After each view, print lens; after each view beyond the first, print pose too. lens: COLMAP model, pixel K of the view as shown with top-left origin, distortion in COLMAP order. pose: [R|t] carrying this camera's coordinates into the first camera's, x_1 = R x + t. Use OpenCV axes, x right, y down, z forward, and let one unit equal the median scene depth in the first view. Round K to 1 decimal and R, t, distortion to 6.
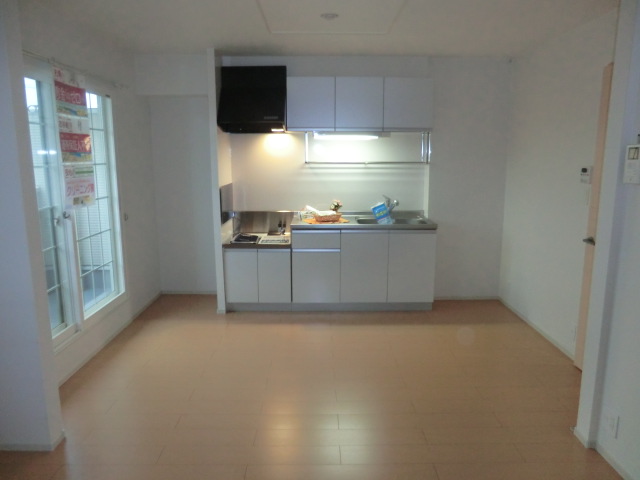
lens RADIAL K [[476.4, 0, 318.4], [0, 476.4, 235.4], [0, 0, 1]] dist [-0.011245, 0.021141]
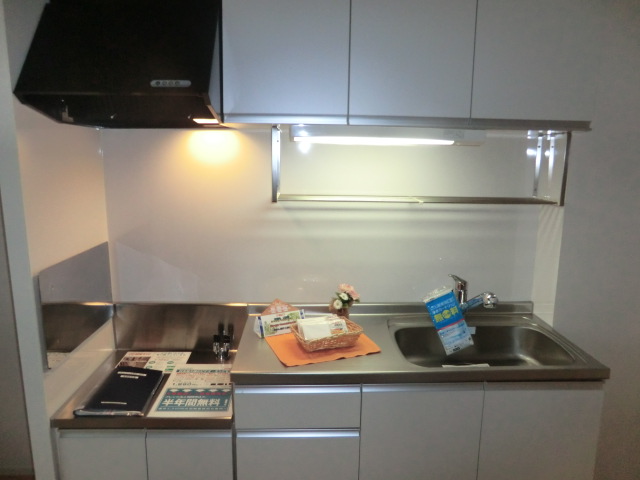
lens RADIAL K [[476.4, 0, 323.3], [0, 476.4, 242.0], [0, 0, 1]] dist [-0.011245, 0.021141]
pose [[0.999098, 0.006062, 0.042024, -0.001101], [-0.006952, 0.999754, 0.021055, -0.123018], [-0.041886, -0.021328, 0.998895, 0.568735]]
